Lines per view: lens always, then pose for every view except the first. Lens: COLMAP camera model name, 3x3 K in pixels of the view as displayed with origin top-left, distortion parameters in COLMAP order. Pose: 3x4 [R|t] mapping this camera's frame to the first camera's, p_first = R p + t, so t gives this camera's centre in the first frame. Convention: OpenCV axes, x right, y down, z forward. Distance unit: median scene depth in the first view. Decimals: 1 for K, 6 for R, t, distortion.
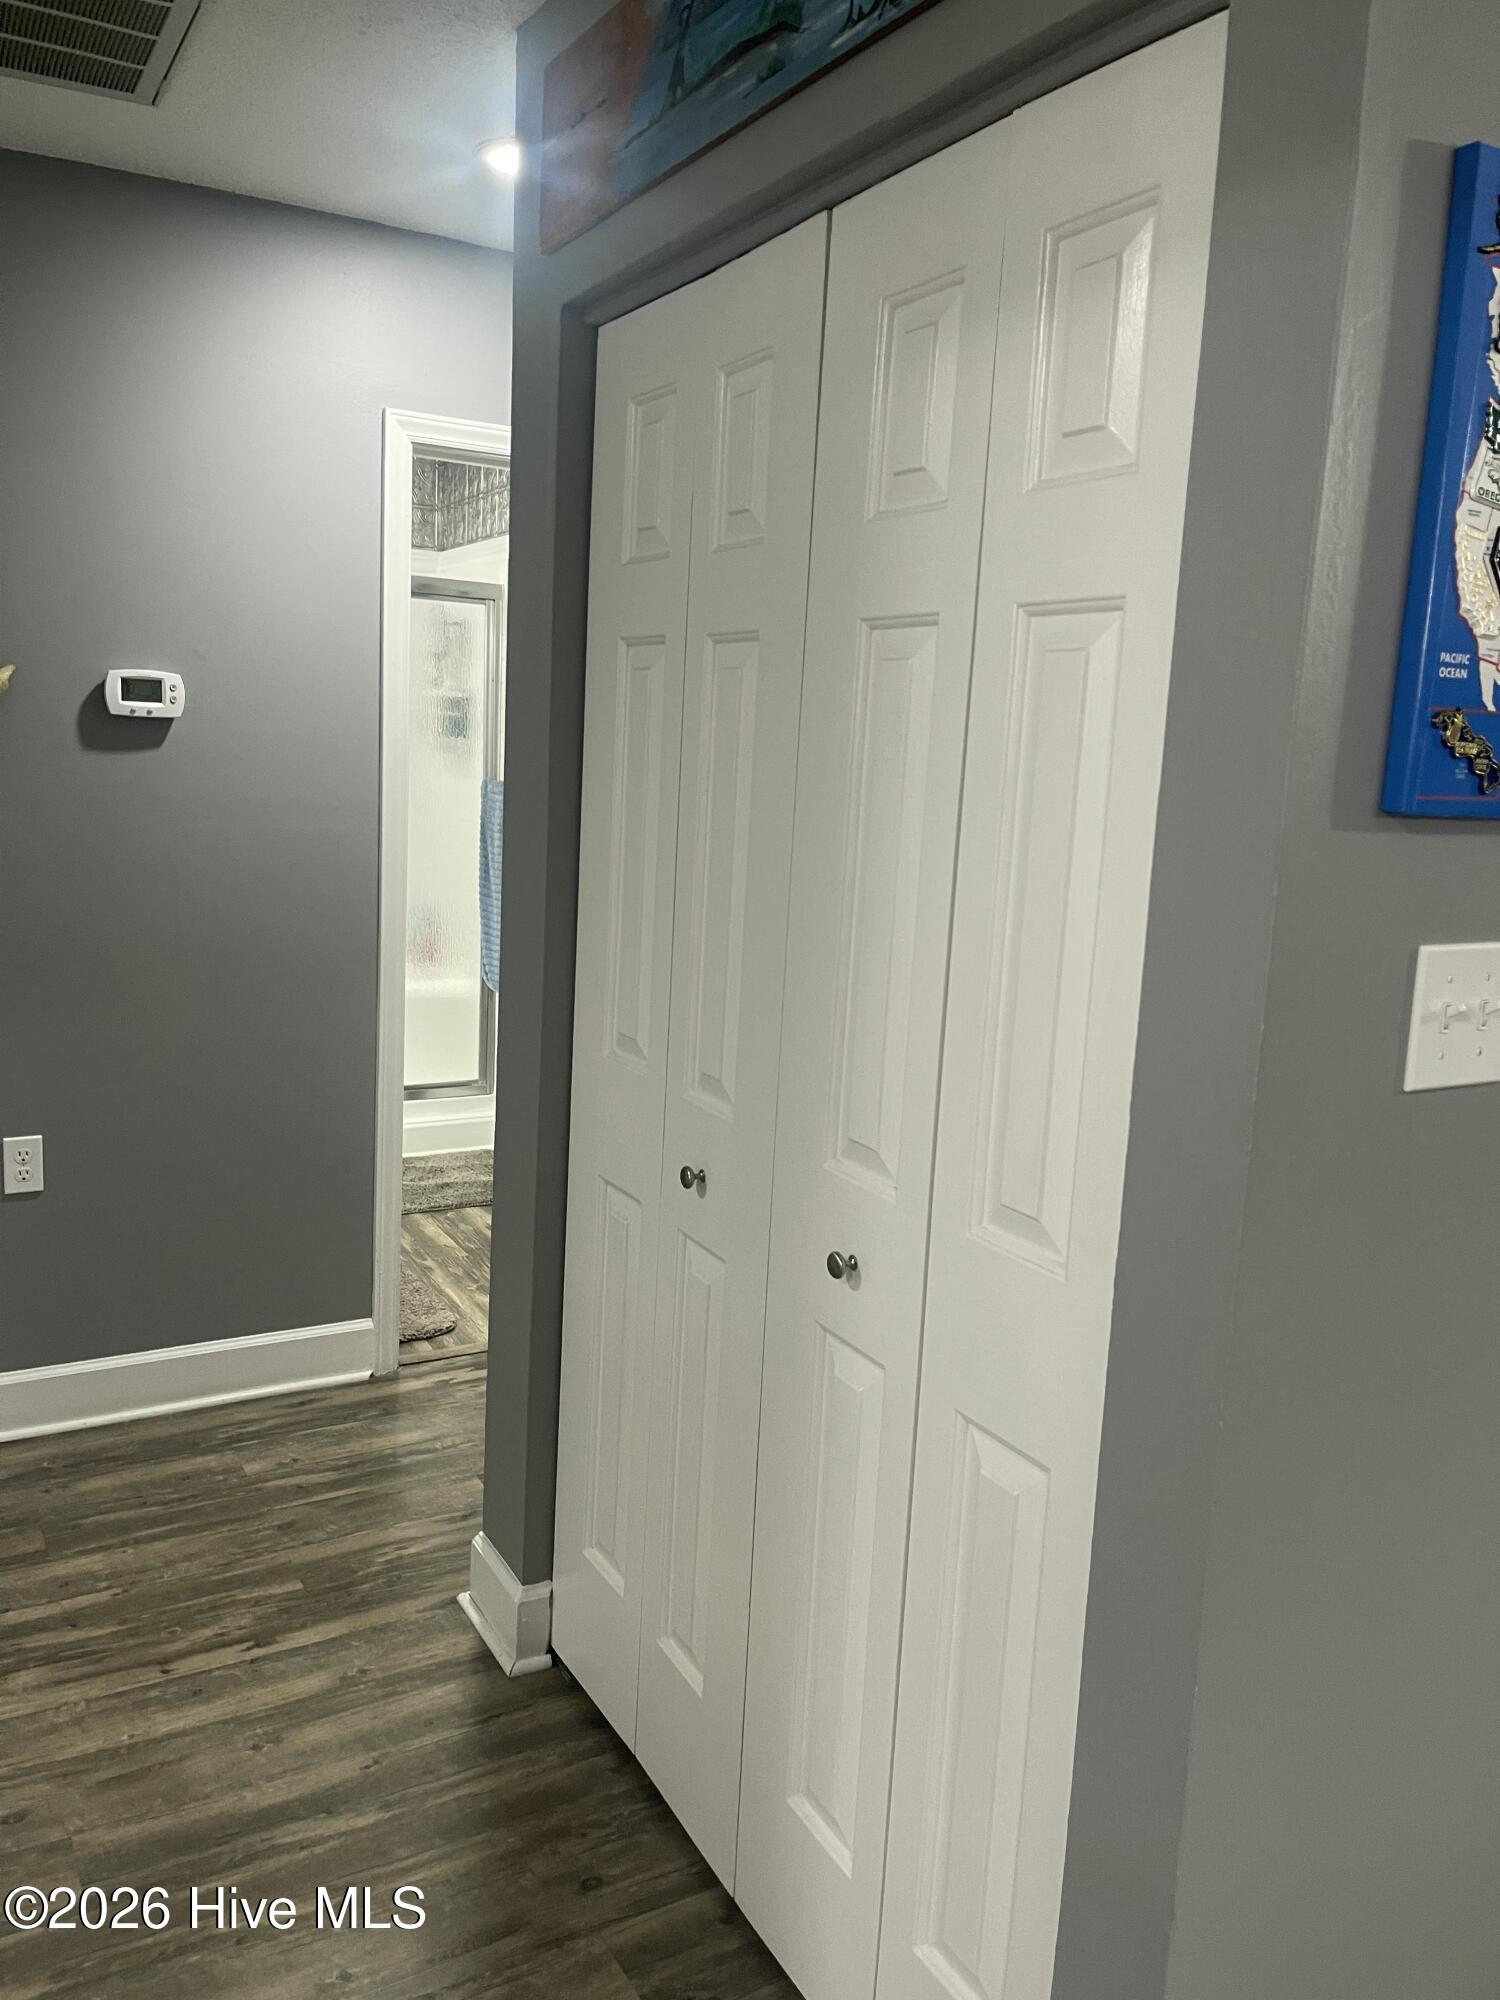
lens RADIAL K [[1489.6, 0, 755.7], [0, 1489.6, 995.7], [0, 0, 1]] dist [0.067055, -0.073686]
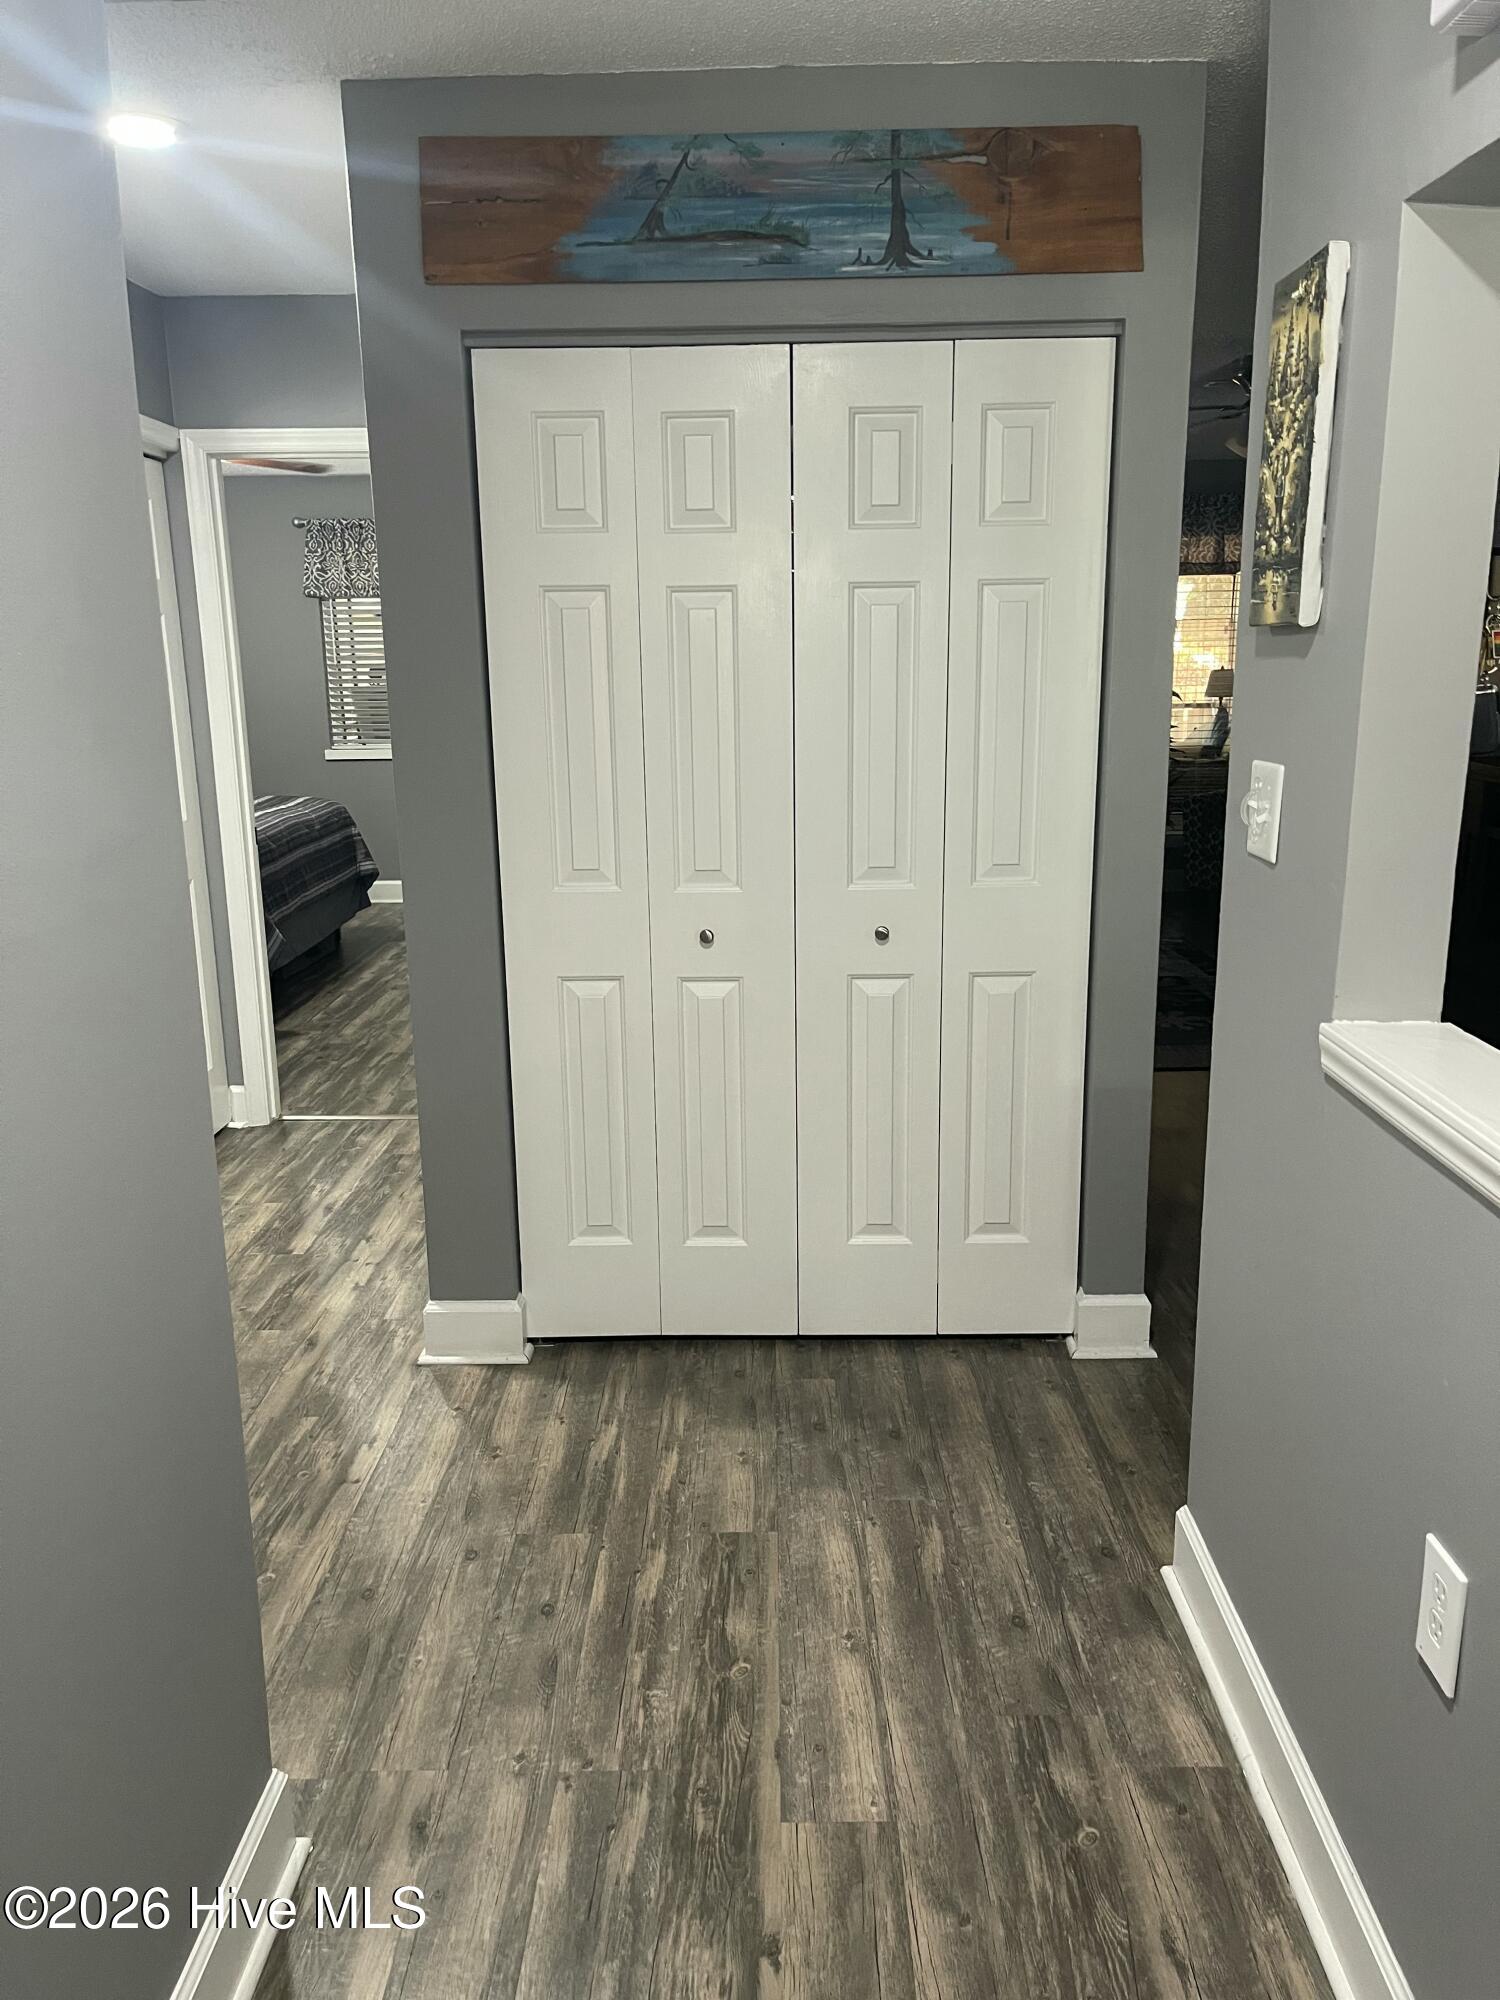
lens RADIAL K [[1506.4, 0, 735.6], [0, 1506.4, 1010.6], [0, 0, 1]] dist [0.053487, -0.073712]
pose [[0.510319, -0.257885, 0.820409, -1.226845], [0.179078, 0.964934, 0.191922, -0.090758], [-0.841134, 0.048976, 0.538605, 0.104044]]
